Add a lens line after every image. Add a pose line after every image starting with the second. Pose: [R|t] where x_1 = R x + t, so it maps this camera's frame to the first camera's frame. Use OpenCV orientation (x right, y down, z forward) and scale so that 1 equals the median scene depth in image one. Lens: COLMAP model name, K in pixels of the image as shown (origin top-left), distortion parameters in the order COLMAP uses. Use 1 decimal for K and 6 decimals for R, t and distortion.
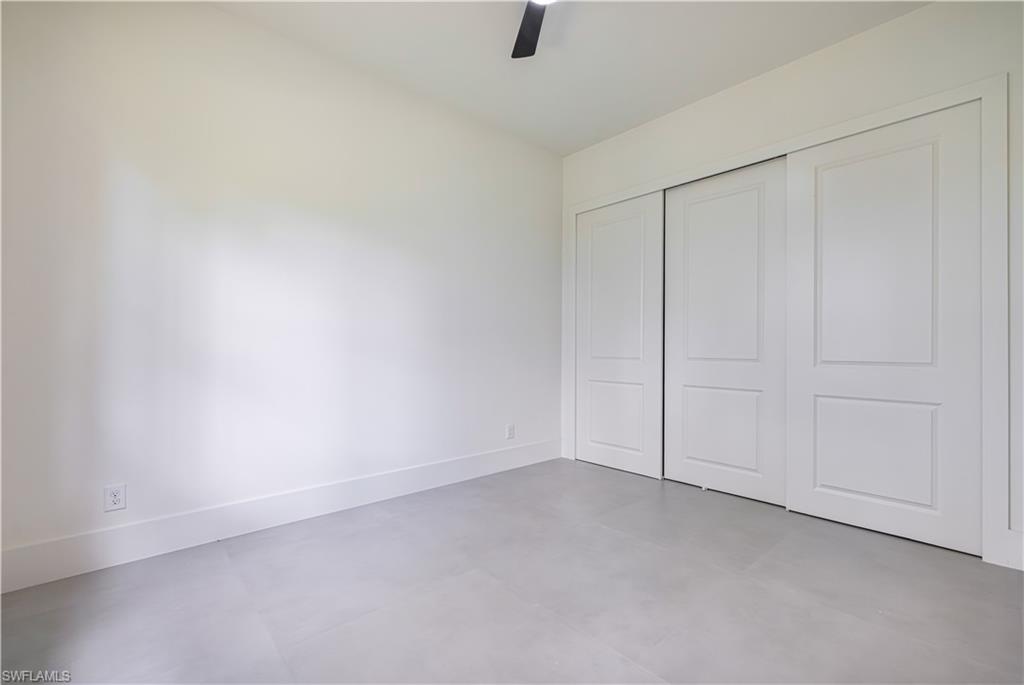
lens RADIAL K [[438.8, 0, 512.0], [0, 438.8, 342.5], [0, 0, 1]] dist [-0.000095, -0.000023]
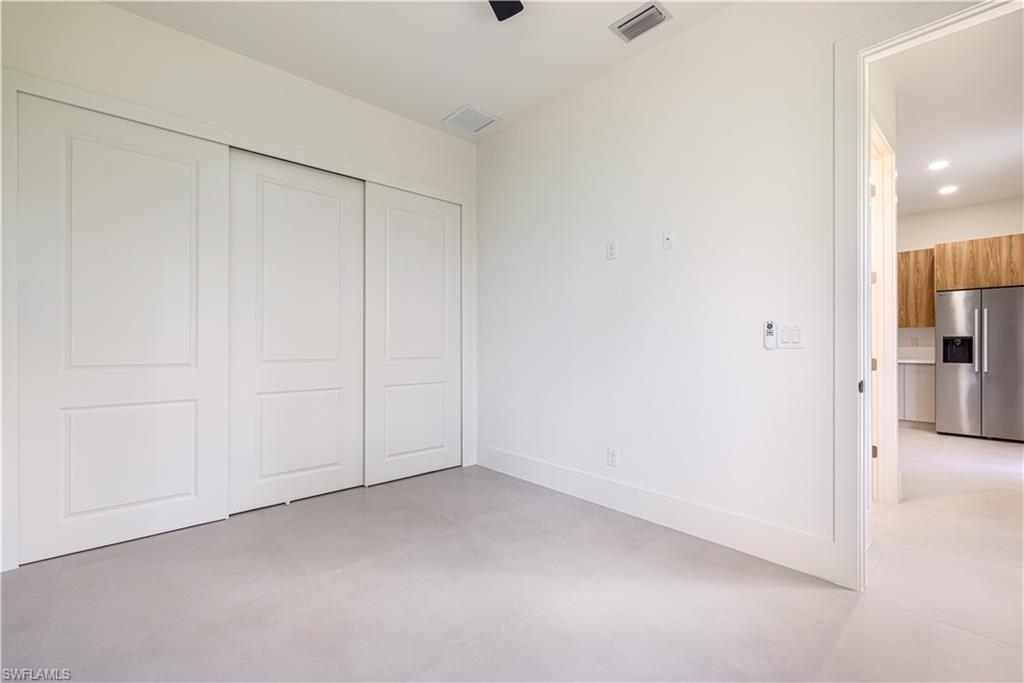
lens RADIAL K [[440.6, 0, 512.3], [0, 440.6, 343.3], [0, 0, 1]] dist [0.002244, 0.000634]
pose [[0.008002, -0.000069, 0.999968, -0.507704], [-0.009671, 0.999953, 0.000147, -0.003549], [-0.999921, -0.009672, 0.008001, 0.567387]]
